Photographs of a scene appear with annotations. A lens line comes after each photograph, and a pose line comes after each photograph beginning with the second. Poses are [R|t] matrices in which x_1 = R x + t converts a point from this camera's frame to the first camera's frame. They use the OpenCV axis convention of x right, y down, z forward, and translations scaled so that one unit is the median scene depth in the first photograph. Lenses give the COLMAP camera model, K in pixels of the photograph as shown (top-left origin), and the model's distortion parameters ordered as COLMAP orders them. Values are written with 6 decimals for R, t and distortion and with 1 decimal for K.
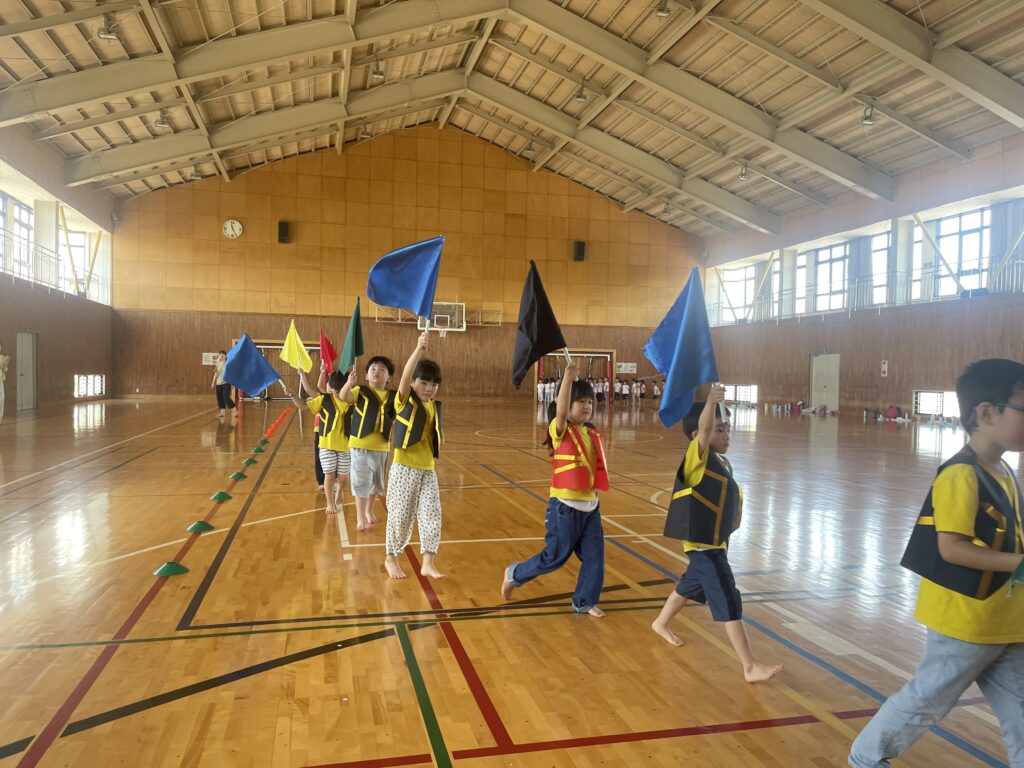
lens RADIAL K [[792.8, 0, 511.1], [0, 792.8, 384.2], [0, 0, 1]] dist [-0.025673, -0.005154]
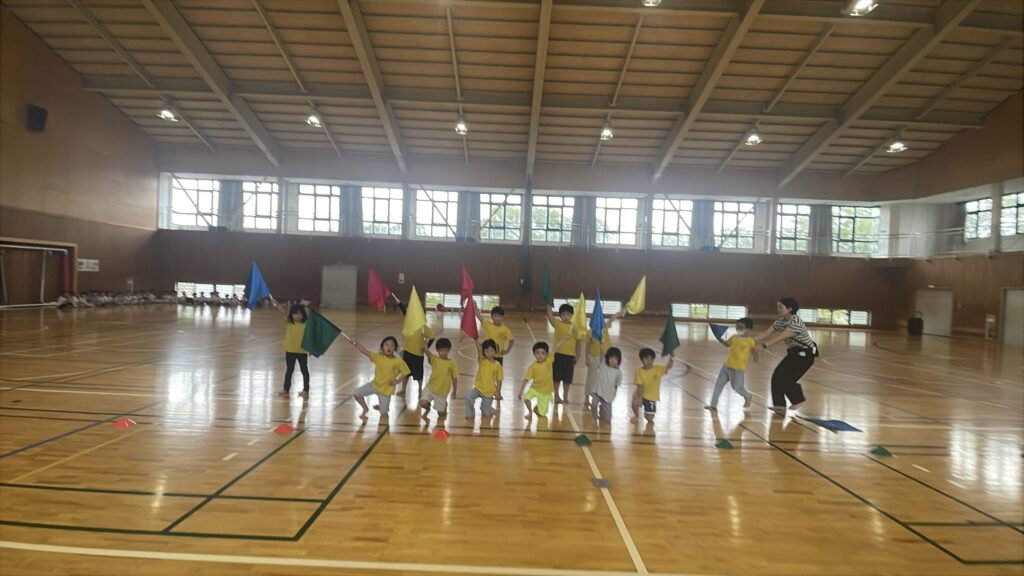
lens RADIAL K [[362.9, 0, 515.0], [0, 362.9, 291.6], [0, 0, 1]] dist [0.001271, -0.000131]
pose [[0.219294, -0.013624, 0.975564, -0.139946], [-0.020688, 0.999613, 0.018610, -0.011036], [-0.975439, -0.024264, 0.218928, 0.573384]]
